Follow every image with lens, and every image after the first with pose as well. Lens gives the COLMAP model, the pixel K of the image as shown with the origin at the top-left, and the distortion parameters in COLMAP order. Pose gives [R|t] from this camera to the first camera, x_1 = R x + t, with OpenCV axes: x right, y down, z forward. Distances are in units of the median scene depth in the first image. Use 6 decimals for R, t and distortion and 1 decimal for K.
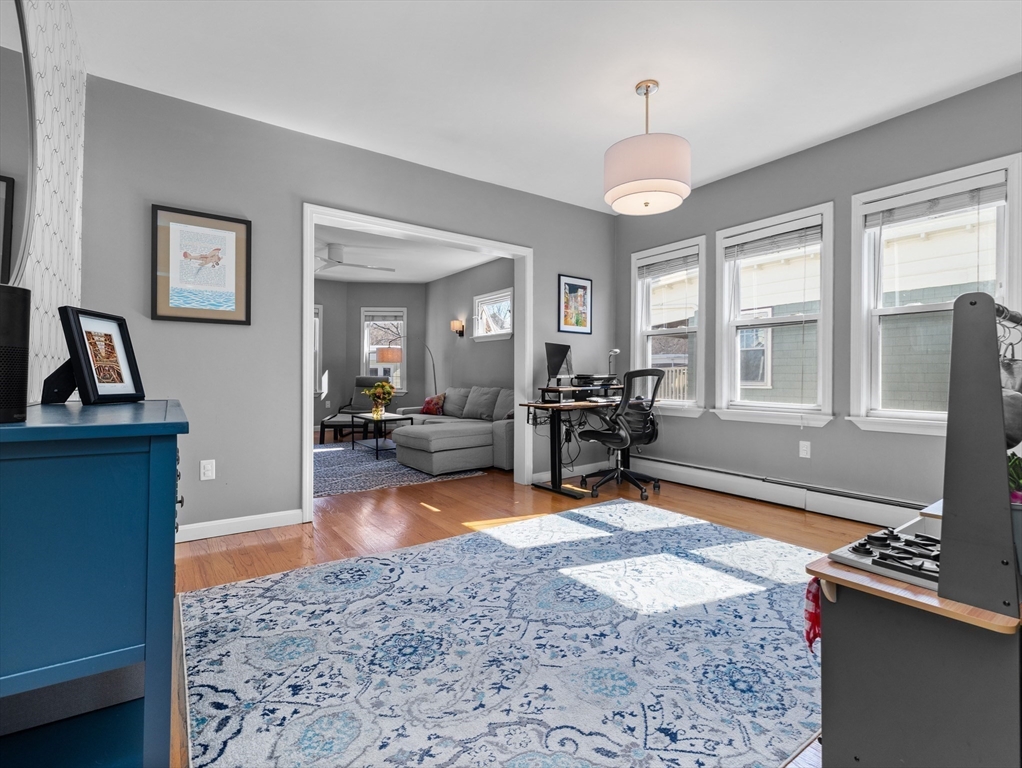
lens RADIAL K [[501.1, 0, 522.1], [0, 501.1, 378.4], [0, 0, 1]] dist [-0.004306, -0.000679]
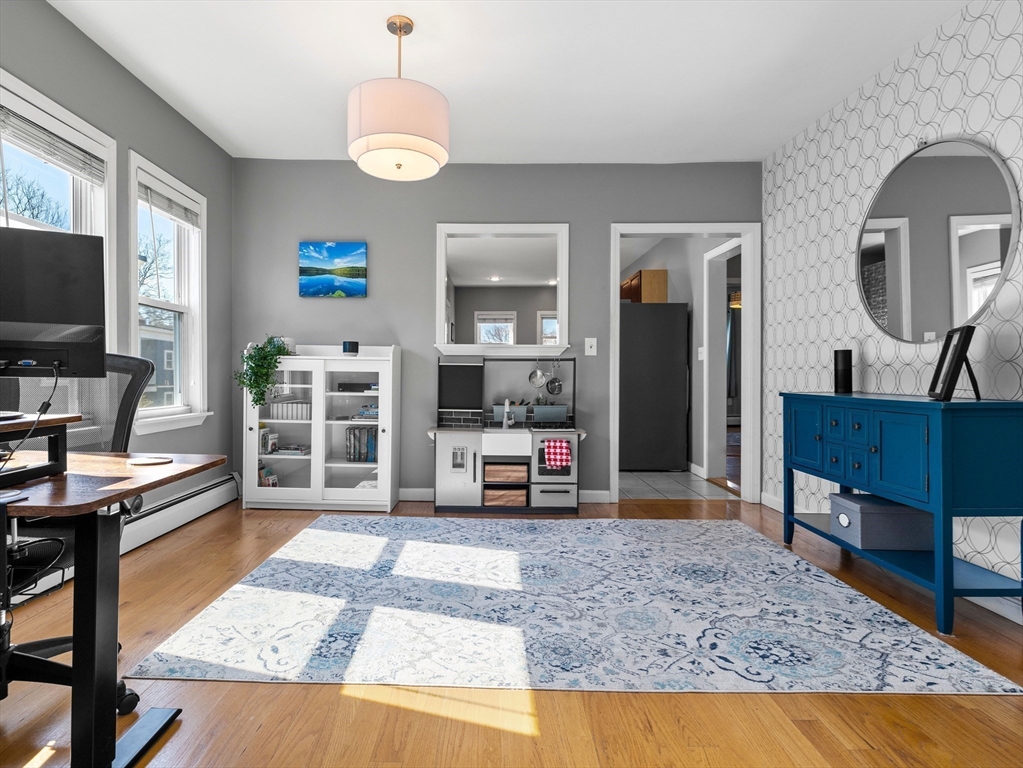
lens RADIAL K [[551.4, 0, 494.9], [0, 551.4, 378.9], [0, 0, 1]] dist [0.006892, 0.001582]
pose [[-0.813989, -0.011612, 0.580765, -0.435029], [-0.008288, 0.999931, 0.008377, -0.006438], [-0.580822, 0.002005, -0.814028, 1.724556]]
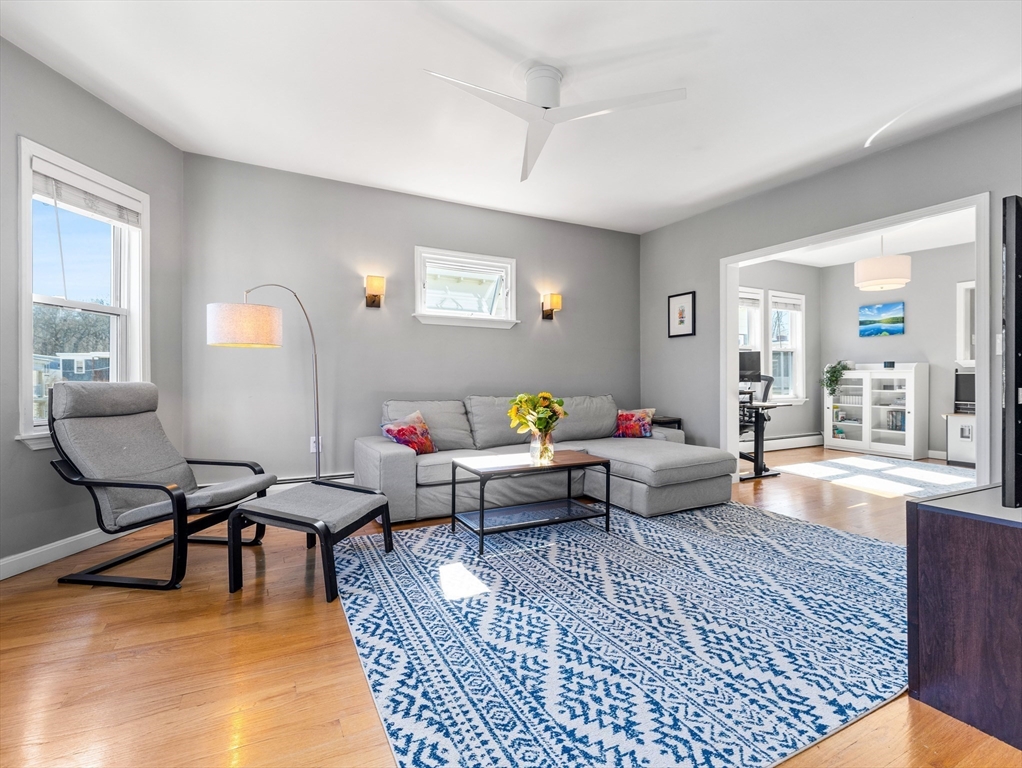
lens RADIAL K [[497.1, 0, 510.4], [0, 497.1, 379.4], [0, 0, 1]] dist [0.019177, 0.000794]
pose [[0.125973, -0.003715, 0.992027, -1.812375], [0.003730, 0.999988, 0.003271, -0.020687], [-0.992027, 0.003288, 0.125985, 2.208826]]
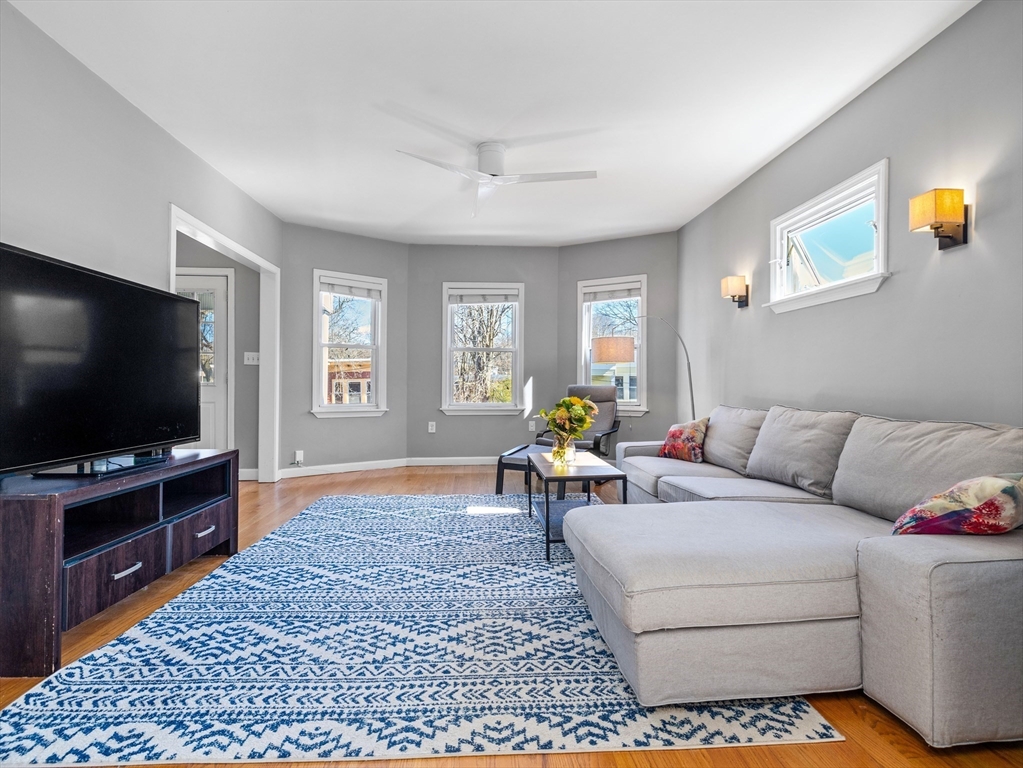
lens RADIAL K [[501.6, 0, 520.3], [0, 501.6, 387.9], [0, 0, 1]] dist [-0.004306, -0.000679]
pose [[0.859389, 0.002458, -0.511317, -0.154448], [-0.004087, 0.999990, -0.002061, 0.000772], [0.511306, 0.003861, 0.859390, 1.241275]]
